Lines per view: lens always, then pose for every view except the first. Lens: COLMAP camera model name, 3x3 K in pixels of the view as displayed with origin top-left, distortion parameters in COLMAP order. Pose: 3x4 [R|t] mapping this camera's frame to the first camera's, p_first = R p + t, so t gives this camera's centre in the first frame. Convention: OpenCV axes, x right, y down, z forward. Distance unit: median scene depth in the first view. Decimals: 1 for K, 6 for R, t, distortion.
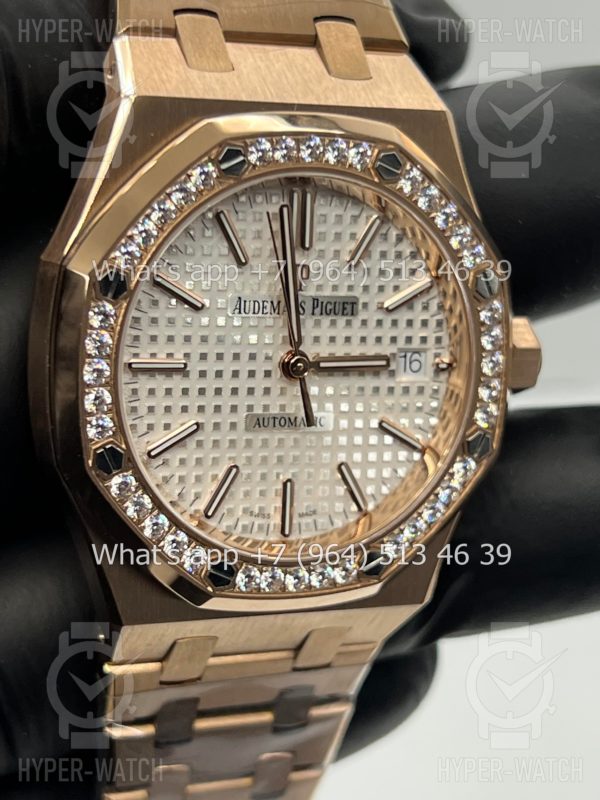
lens RADIAL K [[1872.0, 0, 288.7], [0, 1872.0, 381.9], [0, 0, 1]] dist [0.243863, 0.000000]
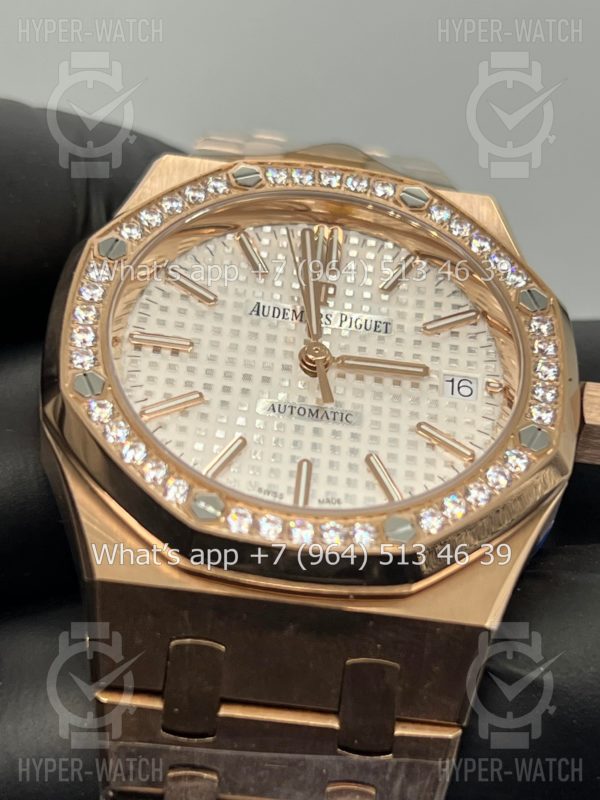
lens RADIAL K [[1872.0, 0, 303.6], [0, 1872.0, 394.2], [0, 0, 1]] dist [0.243863, 0.000000]
pose [[0.951662, -0.163952, -0.259729, 0.235966], [-0.074707, 0.696667, -0.713495, 0.666322], [0.297924, 0.698409, 0.650743, 0.398509]]
